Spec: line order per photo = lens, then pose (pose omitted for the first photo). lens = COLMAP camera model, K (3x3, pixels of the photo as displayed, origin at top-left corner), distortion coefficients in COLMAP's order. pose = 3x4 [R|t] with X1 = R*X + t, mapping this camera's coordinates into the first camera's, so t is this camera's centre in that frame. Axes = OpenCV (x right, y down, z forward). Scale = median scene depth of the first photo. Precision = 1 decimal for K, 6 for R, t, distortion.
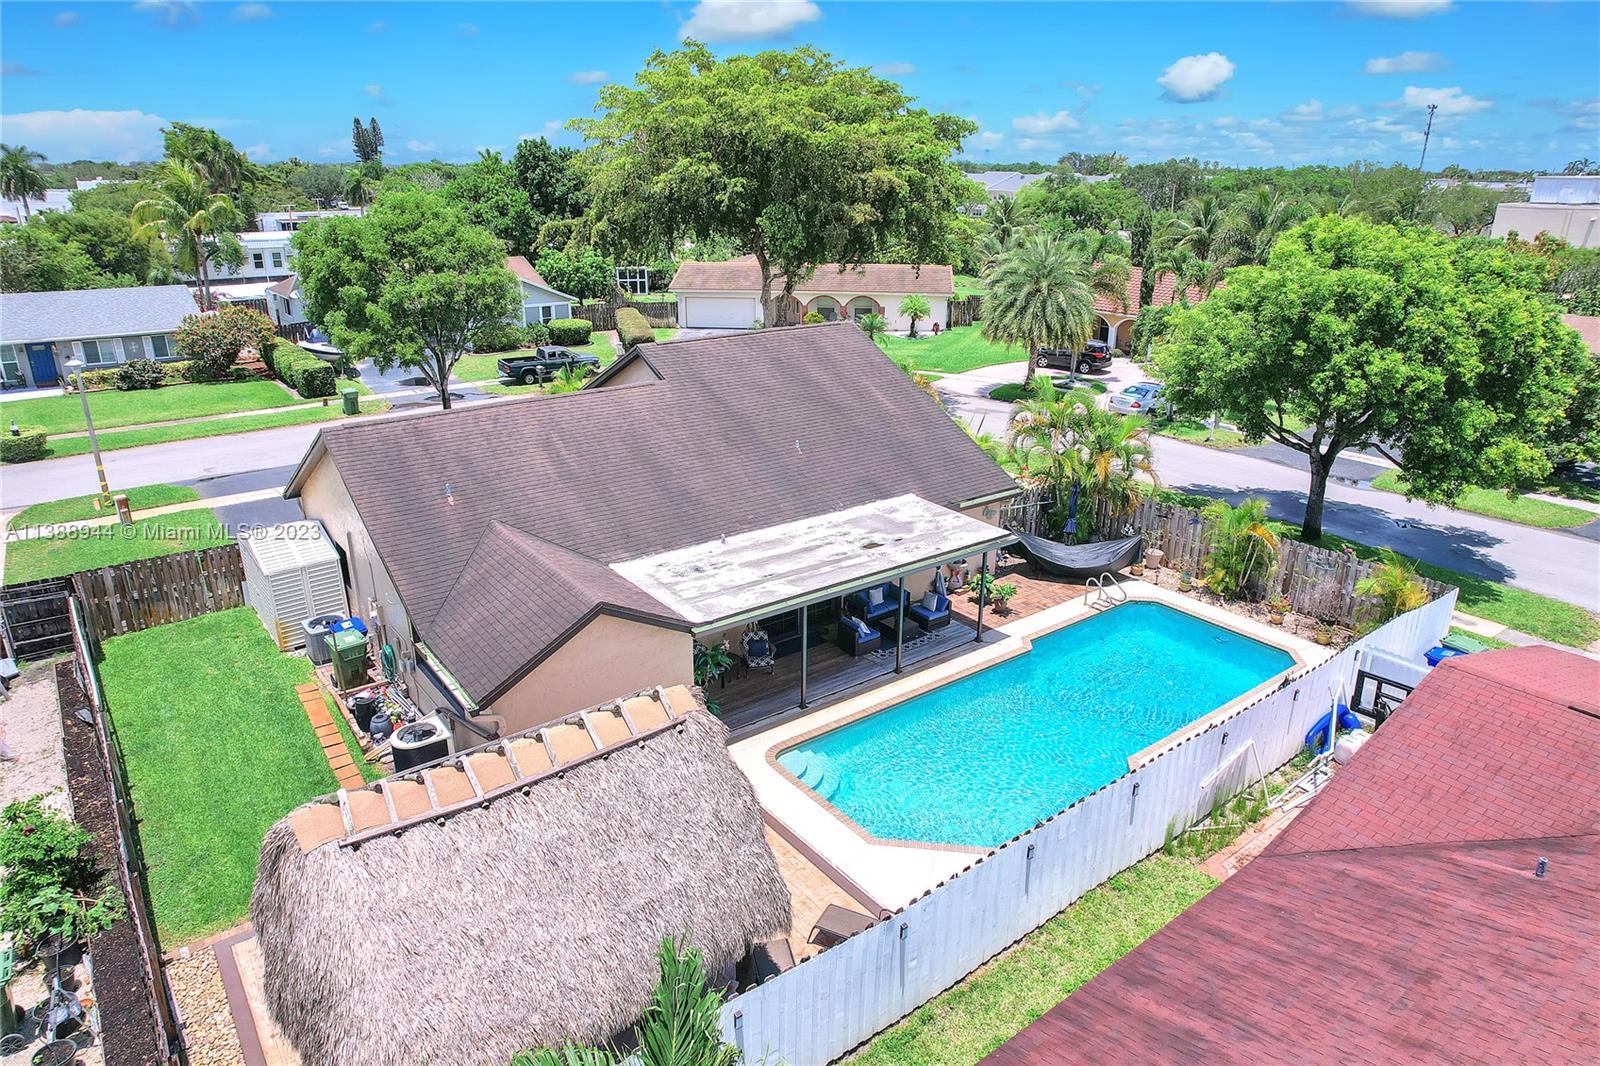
lens RADIAL K [[1015.7, 0, 805.9], [0, 1015.7, 534.2], [0, 0, 1]] dist [-0.000792, -0.000003]
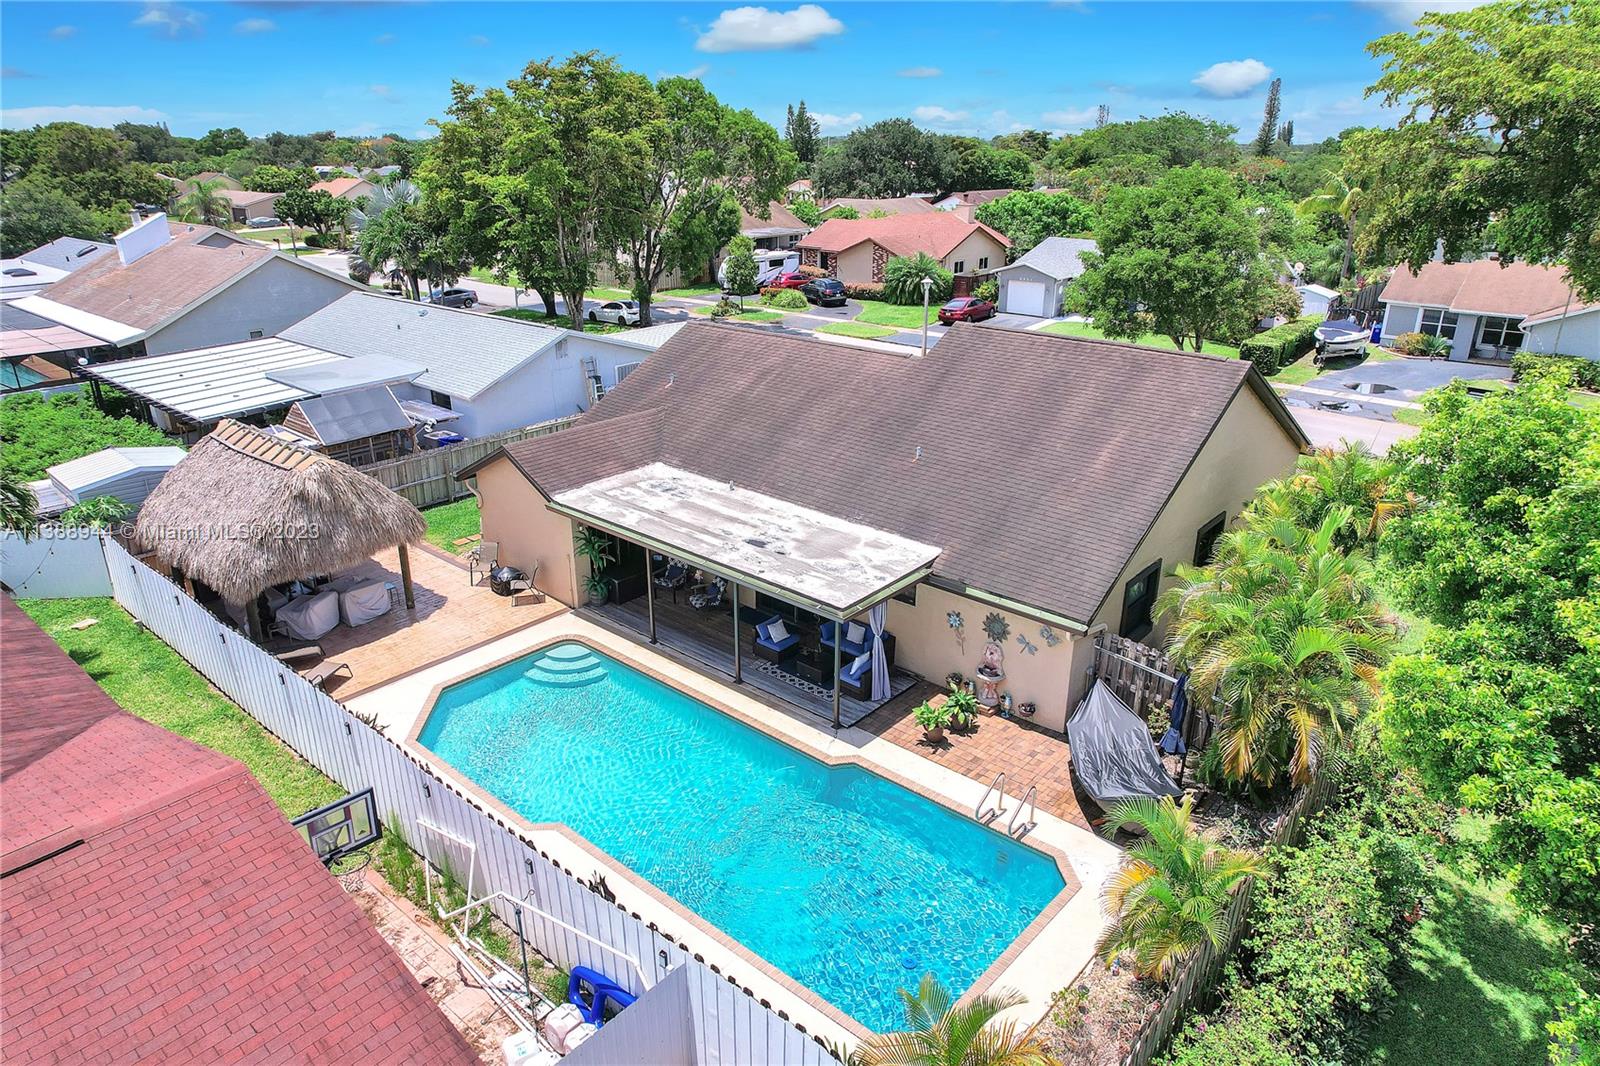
lens RADIAL K [[1015.7, 0, 805.4], [0, 1015.7, 534.2], [0, 0, 1]] dist [-0.000792, -0.000003]
pose [[0.205066, 0.349562, -0.914196, 0.925816], [-0.340367, 0.901217, 0.268251, -0.261722], [0.917659, 0.256153, 0.303789, 0.761222]]
